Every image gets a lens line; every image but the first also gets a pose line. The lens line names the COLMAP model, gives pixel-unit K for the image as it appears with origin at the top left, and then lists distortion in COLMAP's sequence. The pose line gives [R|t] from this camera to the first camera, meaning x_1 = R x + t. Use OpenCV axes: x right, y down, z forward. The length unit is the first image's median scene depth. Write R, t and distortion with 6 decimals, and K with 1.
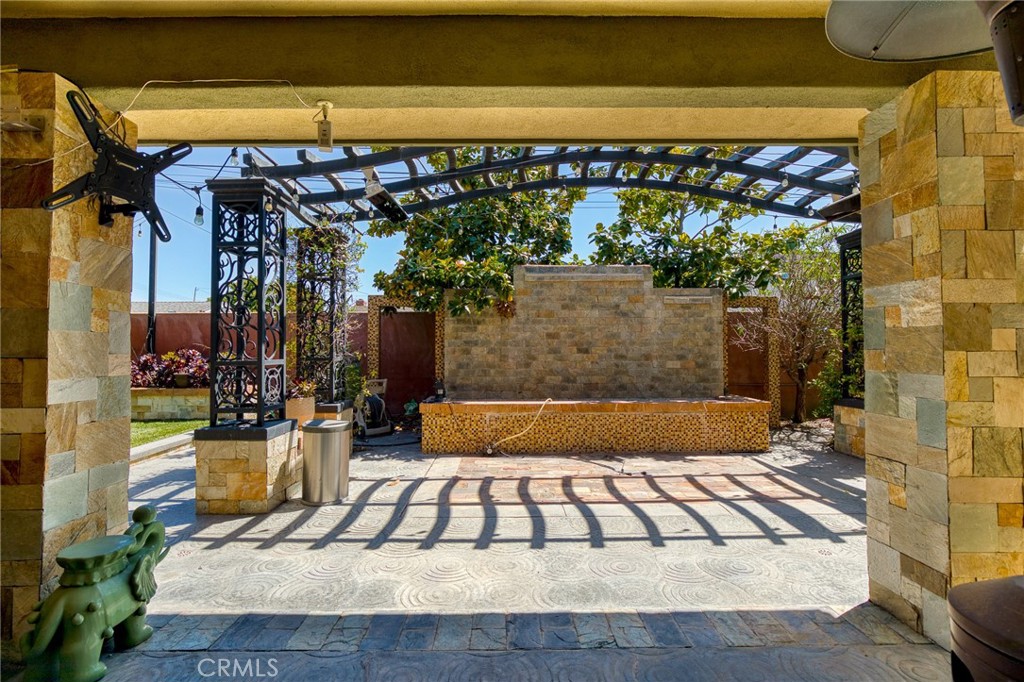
lens RADIAL K [[498.6, 0, 512.0], [0, 498.6, 341.0], [0, 0, 1]] dist [-0.000881, -0.000216]
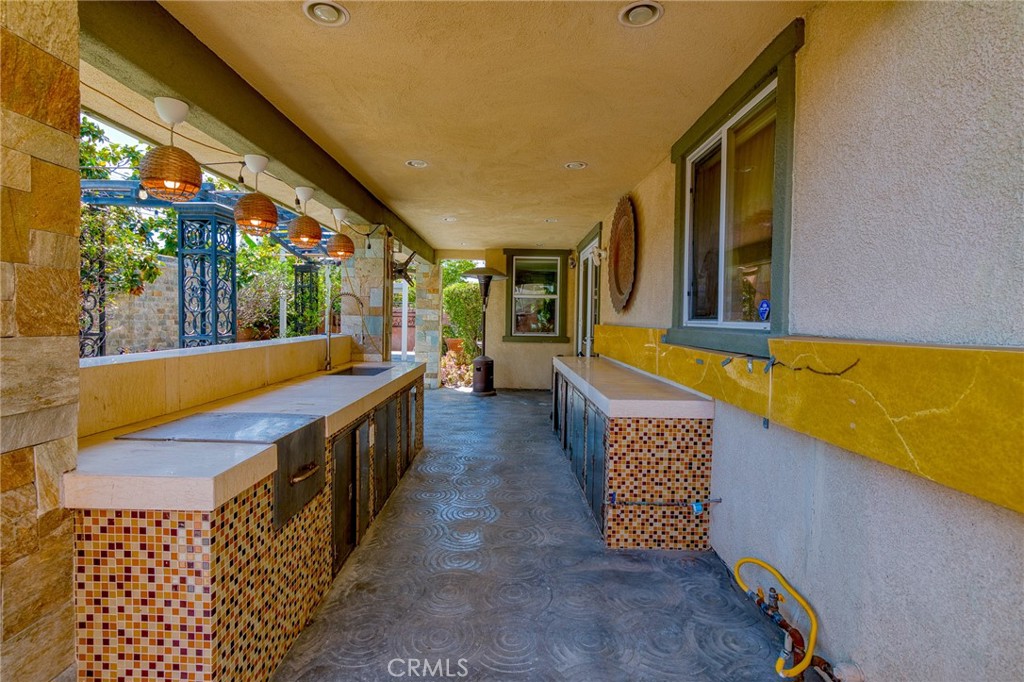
lens RADIAL K [[498.6, 0, 512.0], [0, 498.6, 341.0], [0, 0, 1]] dist [-0.000881, -0.000216]
pose [[-0.000579, -0.042436, 0.999099, -1.188141], [-0.037267, 0.998406, 0.042385, -0.021577], [-0.999305, -0.037209, -0.002160, 0.112723]]
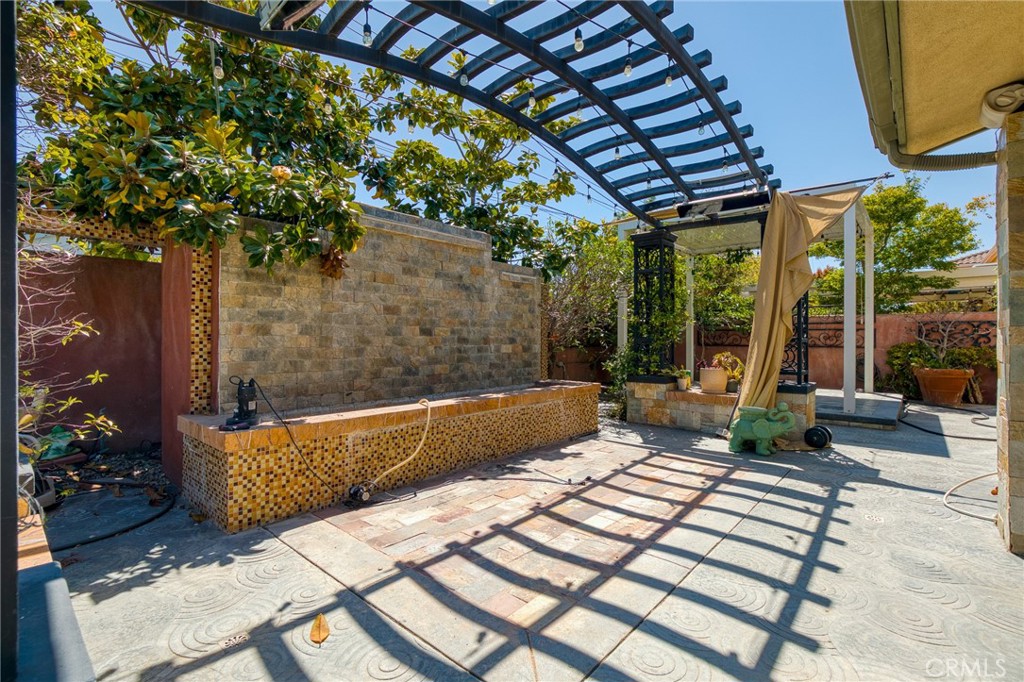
lens RADIAL K [[465.4, 0, 497.4], [0, 465.4, 338.9], [0, 0, 1]] dist [-0.003814, -0.000431]
pose [[0.674806, 0.004057, 0.737984, -0.304531], [-0.016088, 0.999828, 0.009215, 0.021923], [-0.737820, -0.018091, 0.674755, 0.446970]]
